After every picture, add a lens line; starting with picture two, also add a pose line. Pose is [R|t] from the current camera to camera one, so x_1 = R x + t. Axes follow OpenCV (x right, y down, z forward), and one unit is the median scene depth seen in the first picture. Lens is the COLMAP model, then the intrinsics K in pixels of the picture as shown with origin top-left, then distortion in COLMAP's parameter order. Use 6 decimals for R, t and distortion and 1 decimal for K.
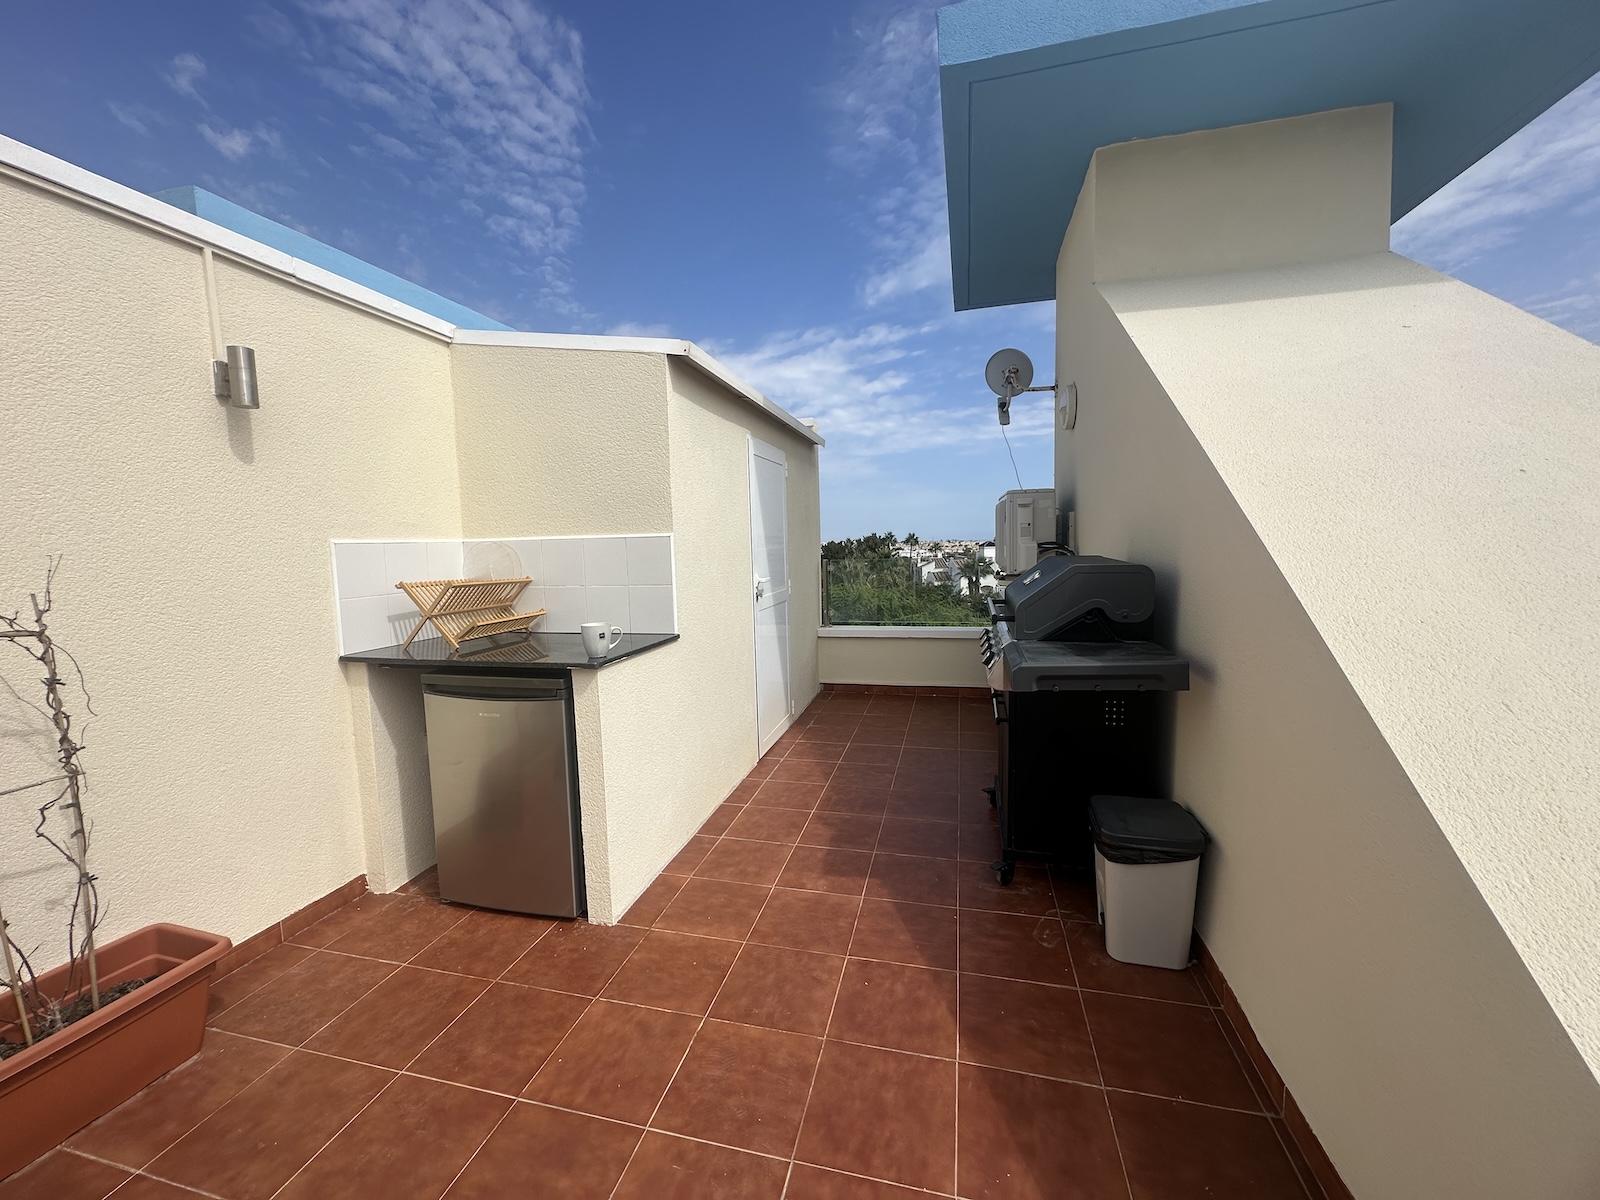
lens RADIAL K [[638.5, 0, 806.2], [0, 638.5, 598.4], [0, 0, 1]] dist [-0.020540, -0.000215]
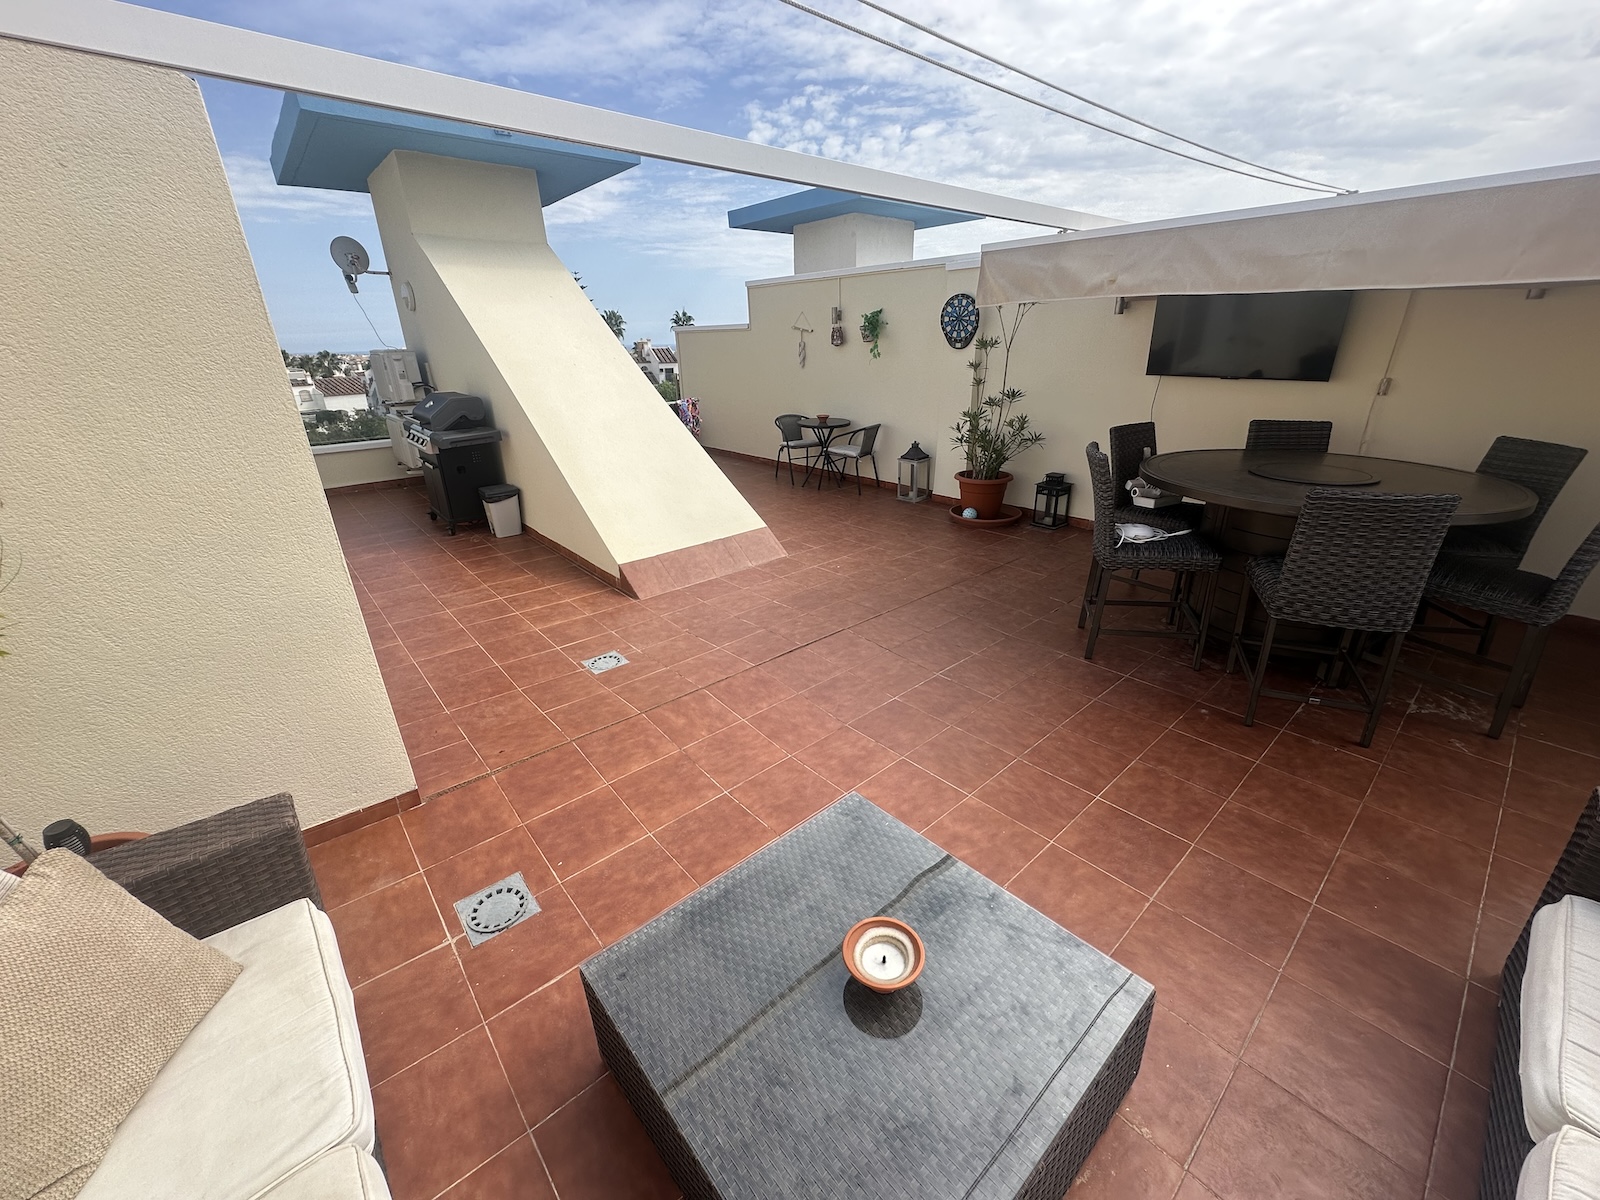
lens RADIAL K [[638.5, 0, 806.2], [0, 638.5, 598.4], [0, 0, 1]] dist [-0.020540, -0.000215]
pose [[0.572699, -0.298618, 0.763441, -0.962777], [0.076345, 0.946674, 0.313018, 0.019935], [-0.816203, -0.120980, 0.564958, -1.738949]]
